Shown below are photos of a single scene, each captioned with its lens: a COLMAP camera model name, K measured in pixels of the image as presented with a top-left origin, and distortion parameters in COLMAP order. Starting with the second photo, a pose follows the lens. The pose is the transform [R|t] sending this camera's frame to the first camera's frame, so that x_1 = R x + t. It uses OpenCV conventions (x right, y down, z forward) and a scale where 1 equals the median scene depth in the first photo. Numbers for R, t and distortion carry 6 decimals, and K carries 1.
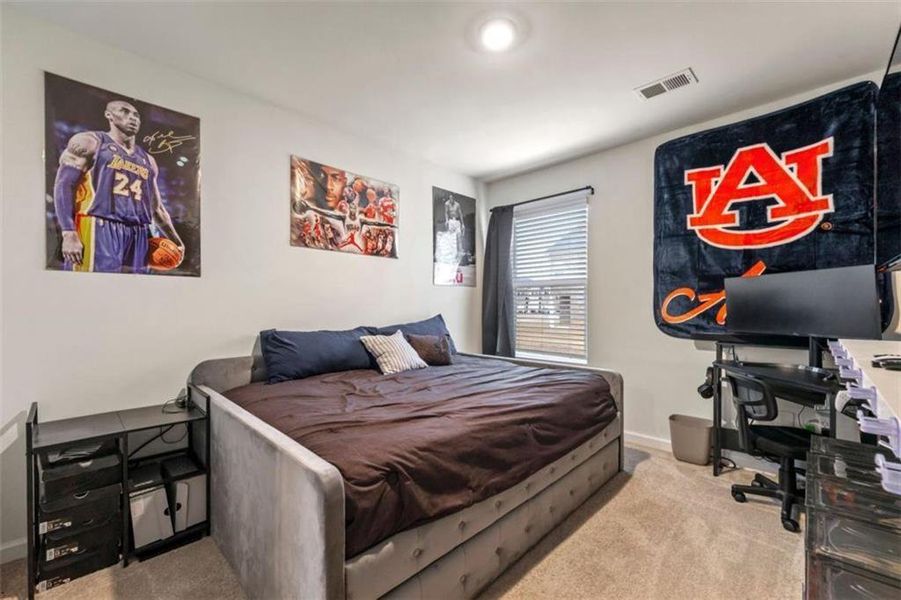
lens RADIAL K [[366.0, 0, 457.0], [0, 366.0, 306.5], [0, 0, 1]] dist [-0.001703, -0.000185]
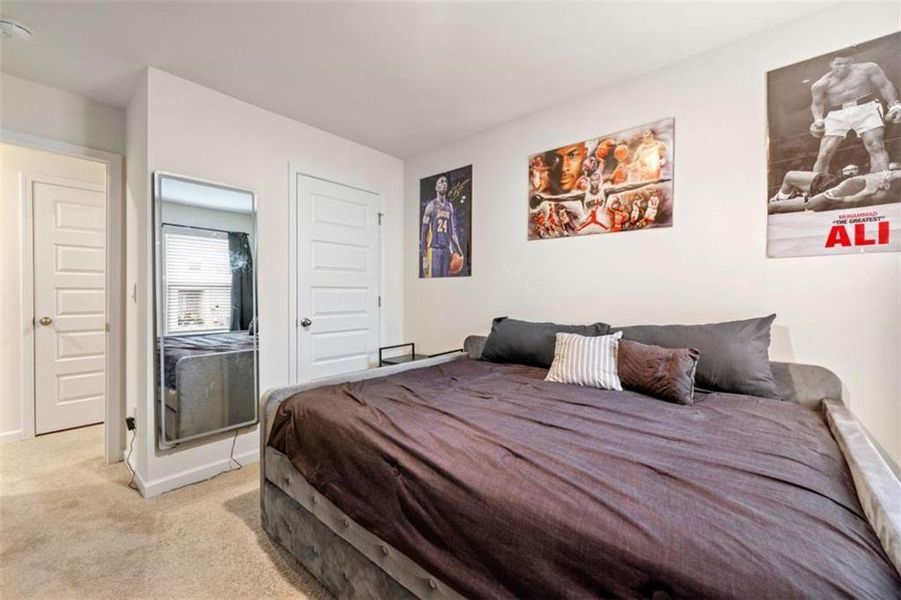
lens RADIAL K [[366.0, 0, 456.7], [0, 366.0, 295.2], [0, 0, 1]] dist [-0.001703, -0.000185]
pose [[0.065995, 0.002626, -0.997816, 0.576757], [-0.002455, 0.999994, 0.002470, -0.008260], [0.997817, 0.002287, 0.066001, 0.689074]]
